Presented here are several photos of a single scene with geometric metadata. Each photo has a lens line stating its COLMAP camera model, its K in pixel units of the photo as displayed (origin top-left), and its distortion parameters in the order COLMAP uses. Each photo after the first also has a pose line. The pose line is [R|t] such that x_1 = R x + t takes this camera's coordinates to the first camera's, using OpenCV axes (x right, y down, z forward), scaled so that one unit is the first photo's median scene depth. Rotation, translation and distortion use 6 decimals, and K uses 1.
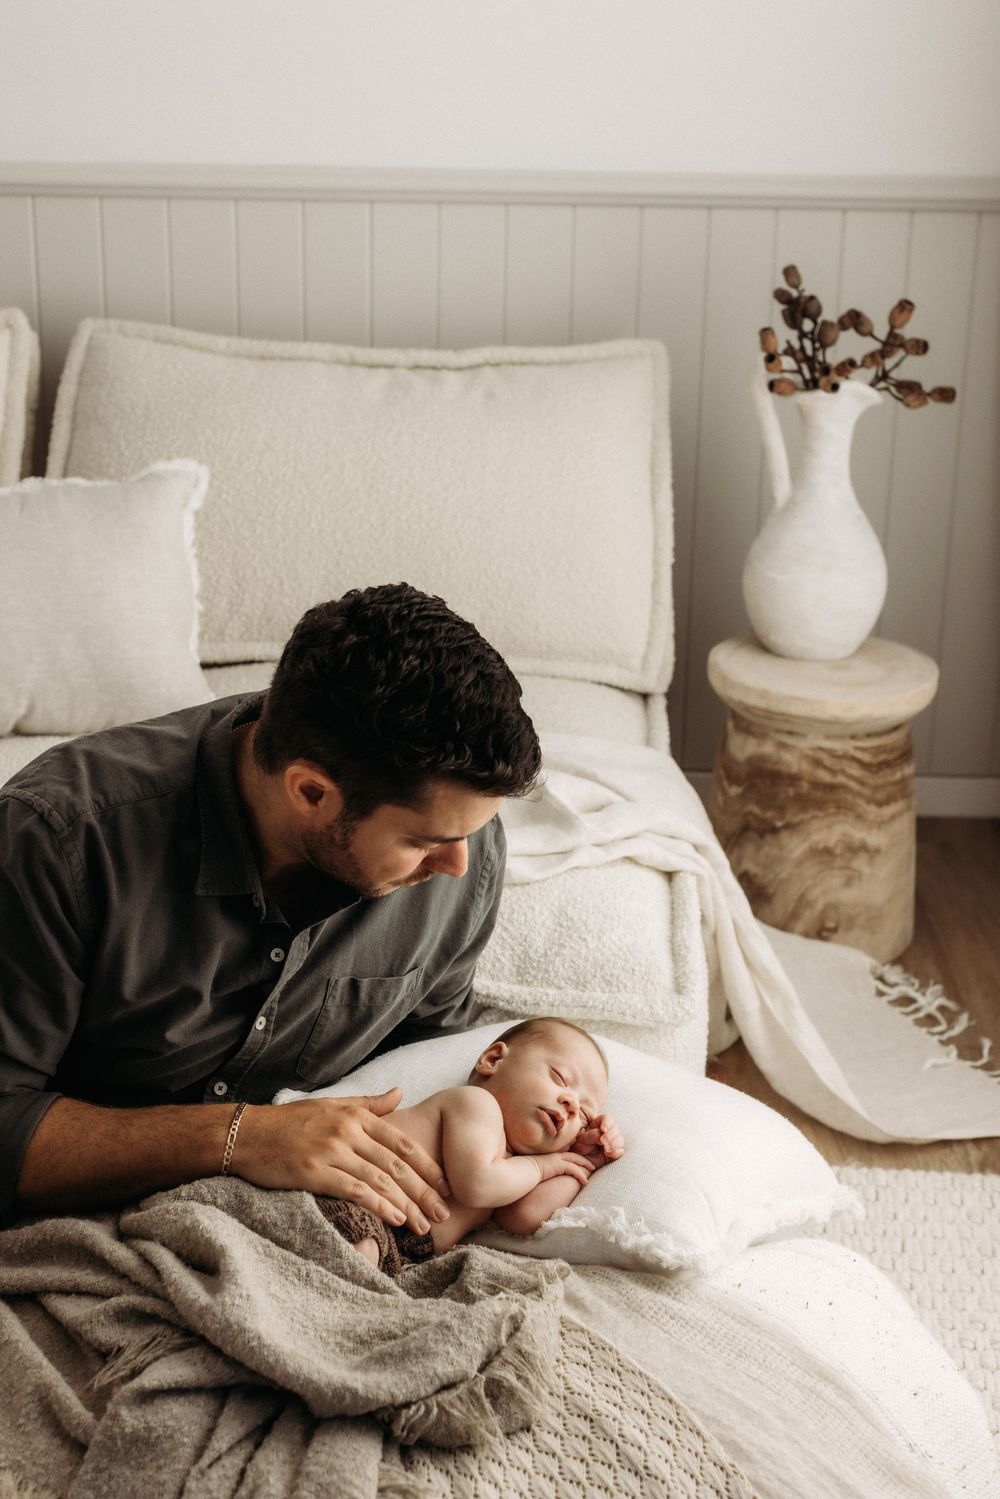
lens RADIAL K [[2305.7, 0, 511.0], [0, 2305.7, 742.9], [0, 0, 1]] dist [0.002056, 0.000000]
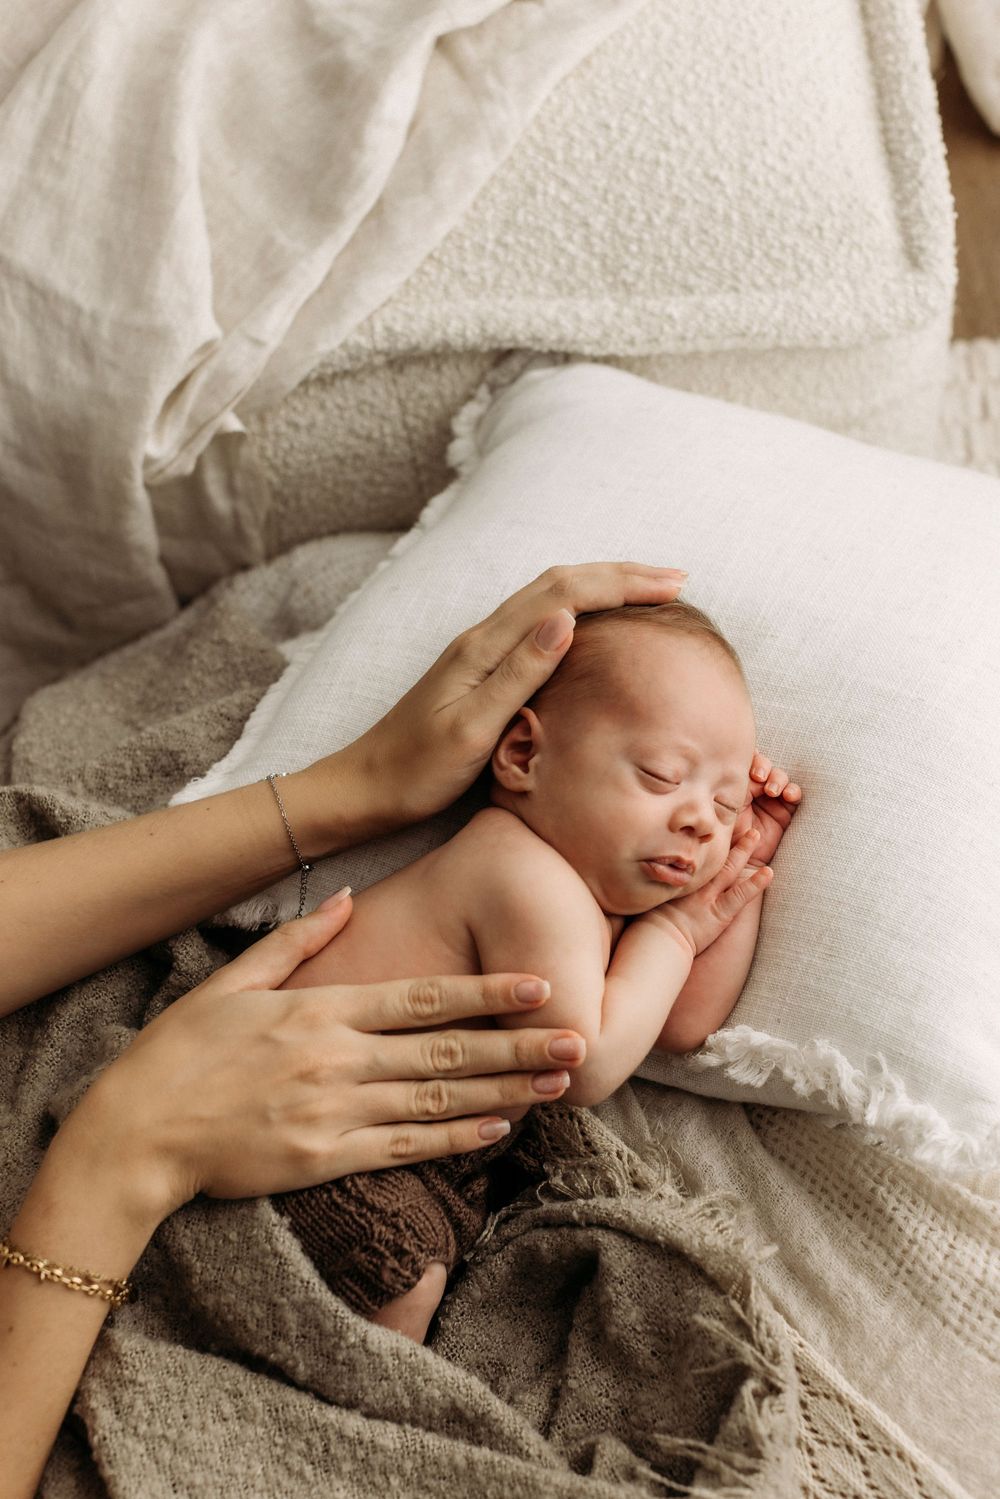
lens RADIAL K [[2305.7, 0, 508.4], [0, 2305.7, 753.0], [0, 0, 1]] dist [0.002056, 0.000000]
pose [[0.979824, -0.161092, -0.118302, 0.020994], [0.199408, 0.747931, 0.633116, -0.123225], [-0.013508, -0.643933, 0.764963, 0.404140]]
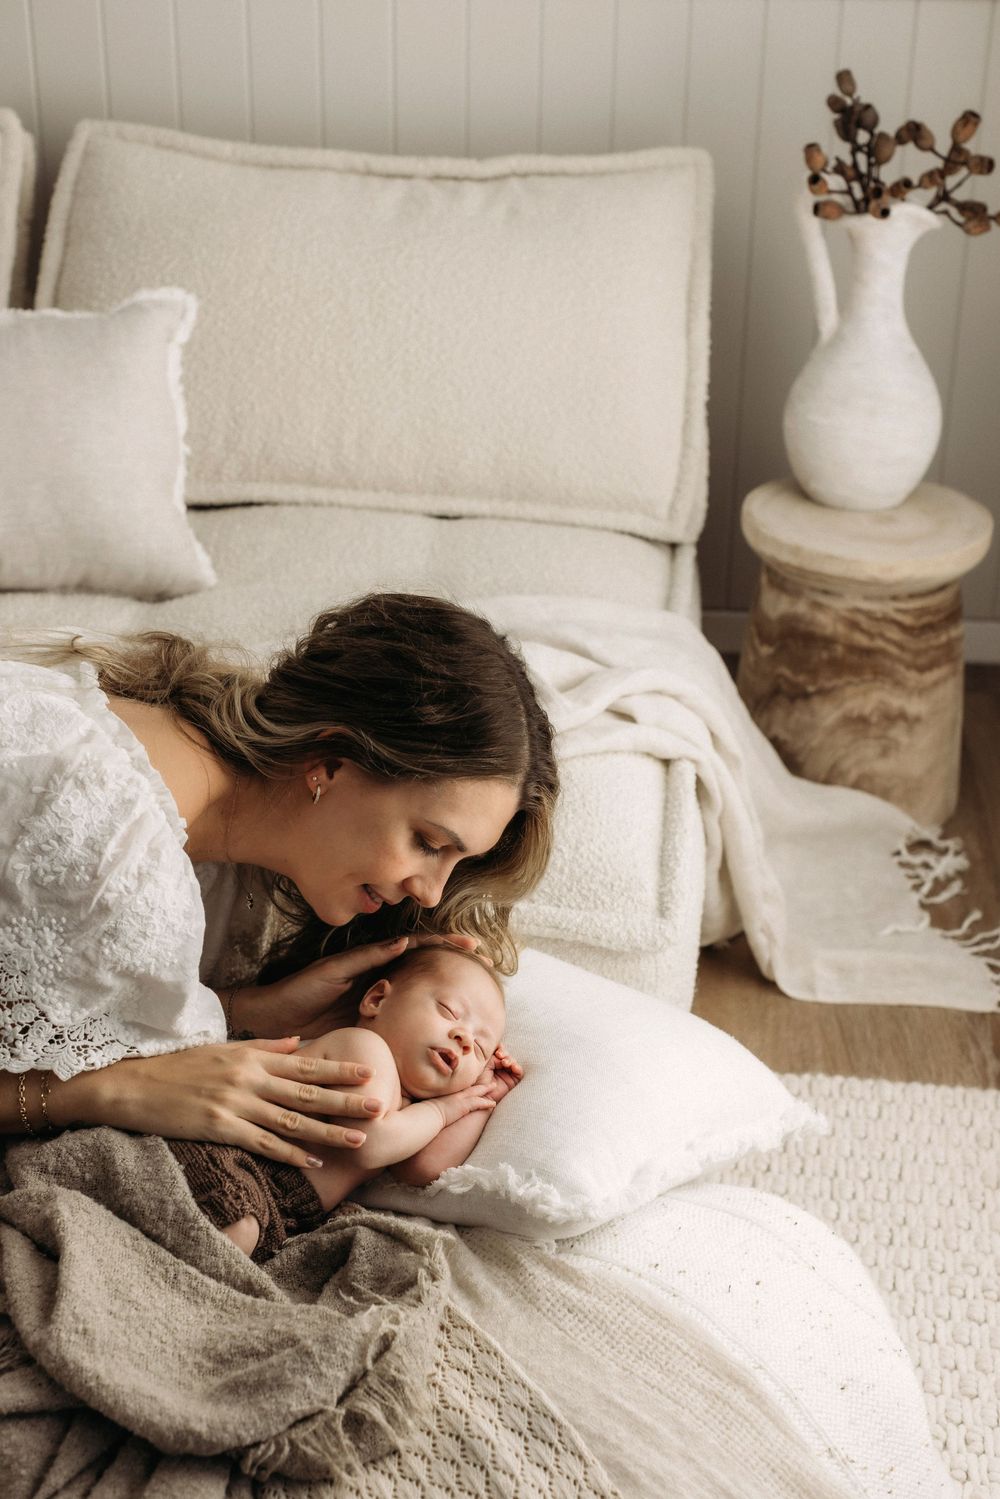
lens RADIAL K [[2305.7, 0, 517.2], [0, 2305.7, 749.2], [0, 0, 1]] dist [0.002056, 0.000000]
pose [[0.997908, 0.022717, -0.060533, 0.054690], [-0.015329, 0.992677, 0.119819, -0.050241], [0.062812, -0.118640, 0.990949, 0.068307]]
